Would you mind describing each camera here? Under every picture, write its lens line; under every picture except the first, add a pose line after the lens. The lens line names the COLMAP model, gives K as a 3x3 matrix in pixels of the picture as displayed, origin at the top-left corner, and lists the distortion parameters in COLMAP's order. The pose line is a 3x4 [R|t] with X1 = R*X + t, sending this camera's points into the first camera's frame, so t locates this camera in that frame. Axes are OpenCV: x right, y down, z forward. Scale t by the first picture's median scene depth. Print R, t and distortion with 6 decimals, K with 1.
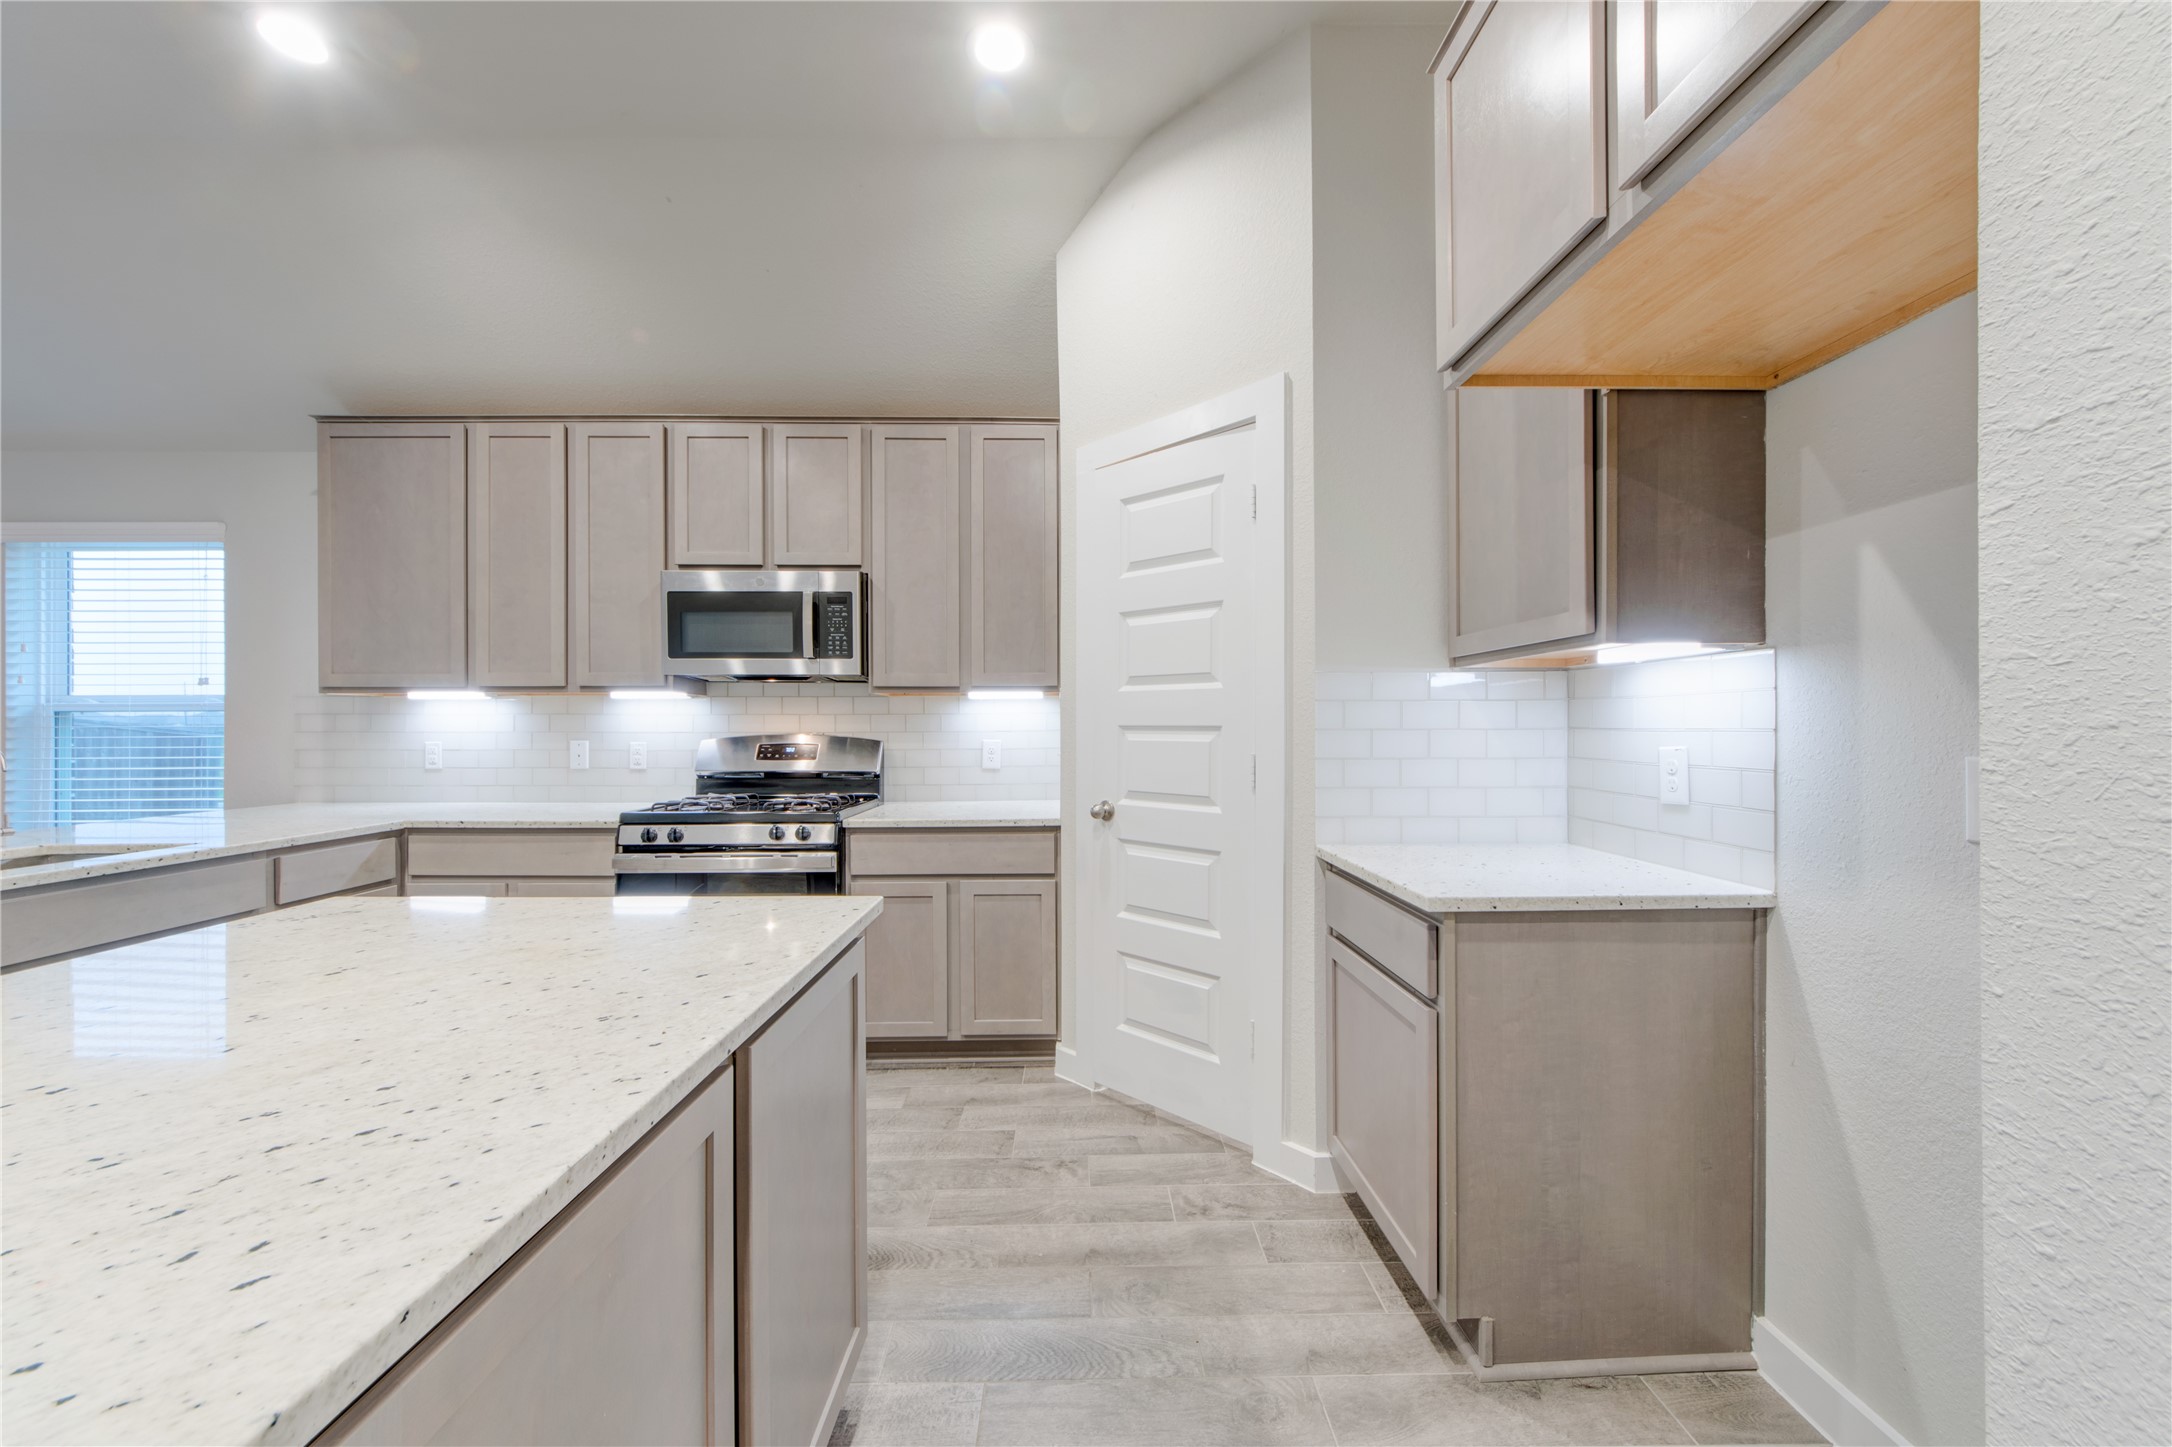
lens RADIAL K [[816.7, 0, 1091.4], [0, 816.7, 730.4], [0, 0, 1]] dist [-0.000360, 0.000661]
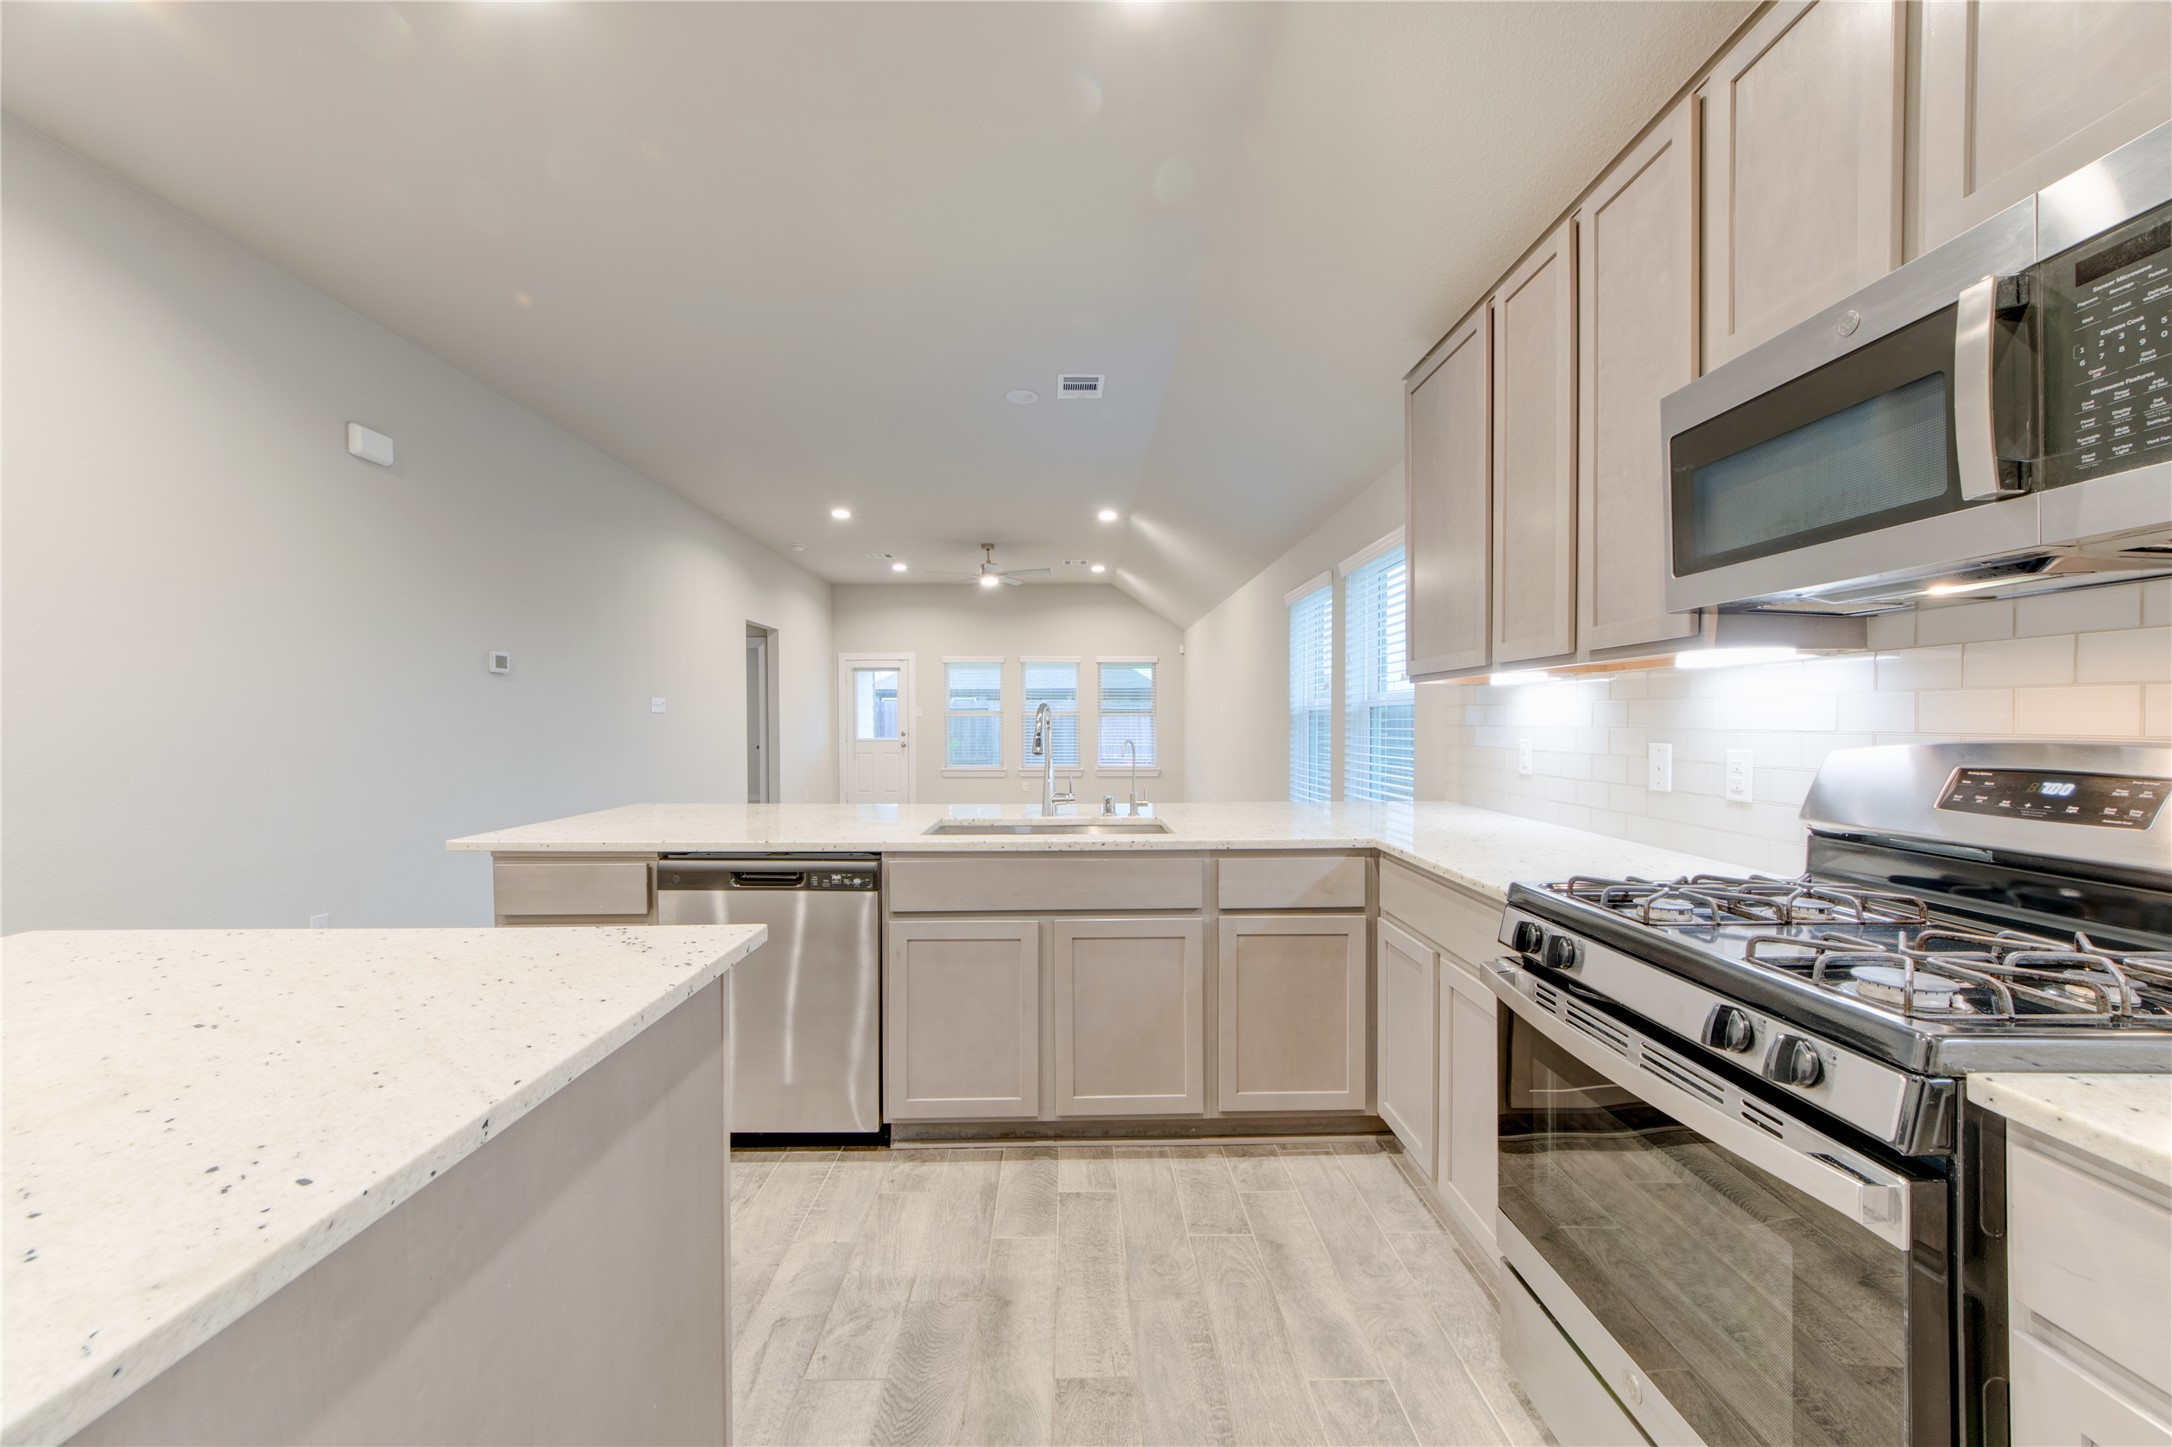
lens RADIAL K [[816.7, 0, 1086.7], [0, 816.7, 730.3], [0, 0, 1]] dist [-0.000360, 0.000661]
pose [[-0.007451, 0.013029, -0.999887, -0.033988], [0.000382, 0.999915, 0.013027, -0.005469], [0.999972, -0.000285, -0.007455, 0.646229]]
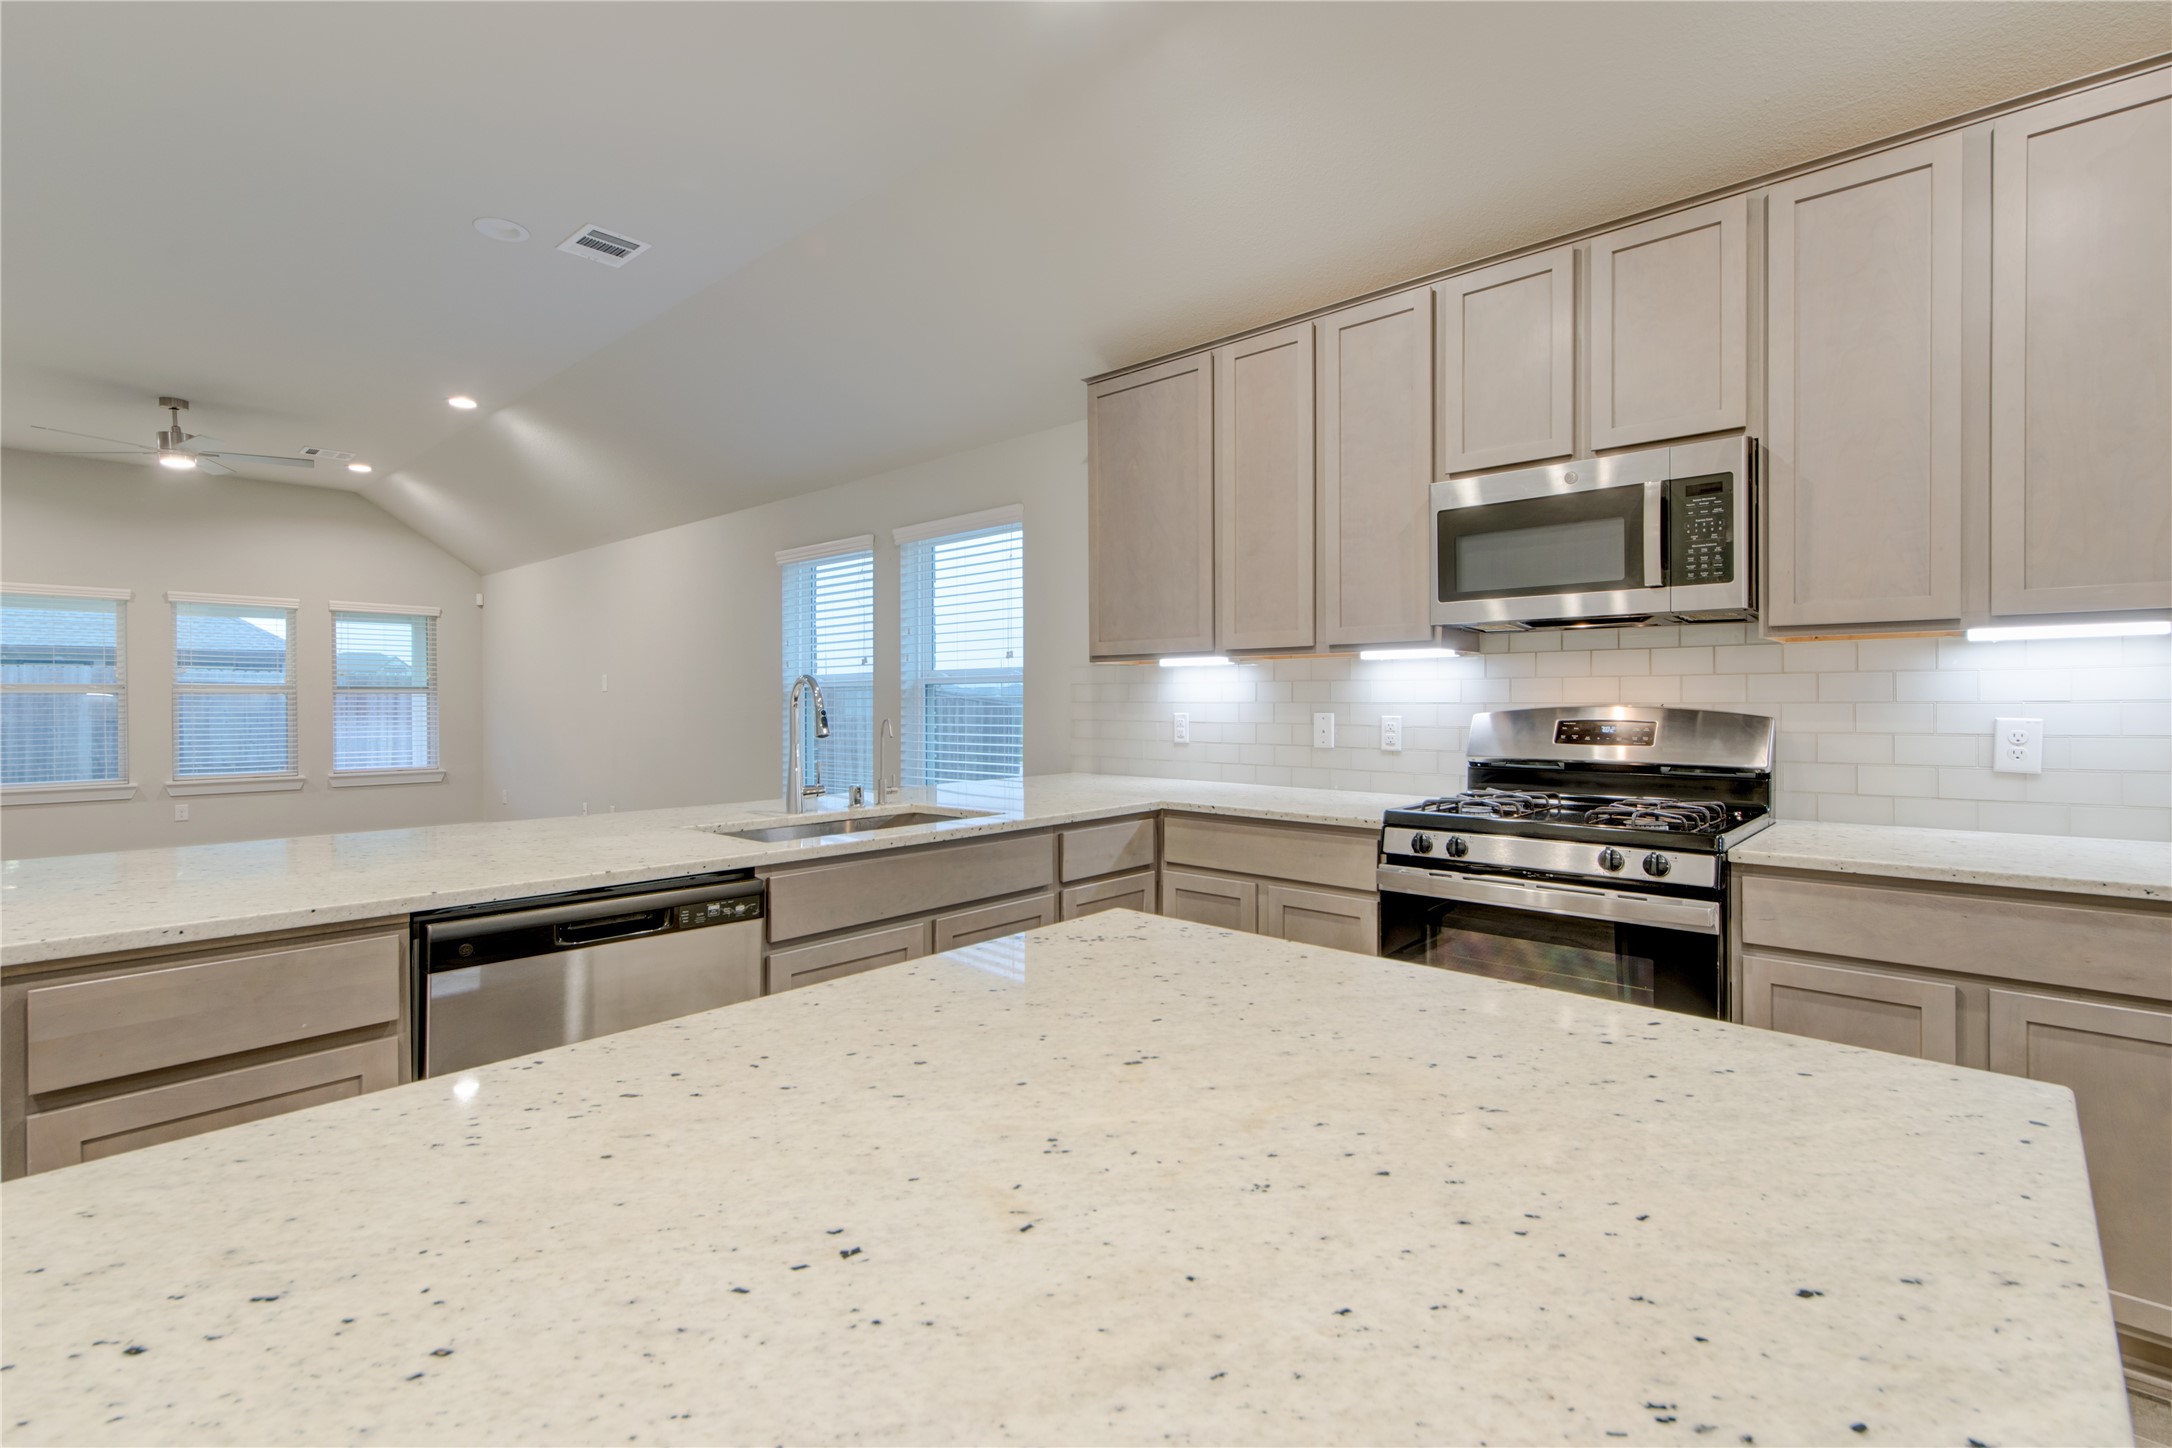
lens RADIAL K [[995.6, 0, 1079.7], [0, 995.6, 706.1], [0, 0, 1]] dist [-0.003472, 0.000222]
pose [[0.725433, 0.003386, -0.688285, -0.133358], [0.001132, 0.999981, 0.006112, -0.000831], [0.688292, -0.005213, 0.725415, 0.126391]]
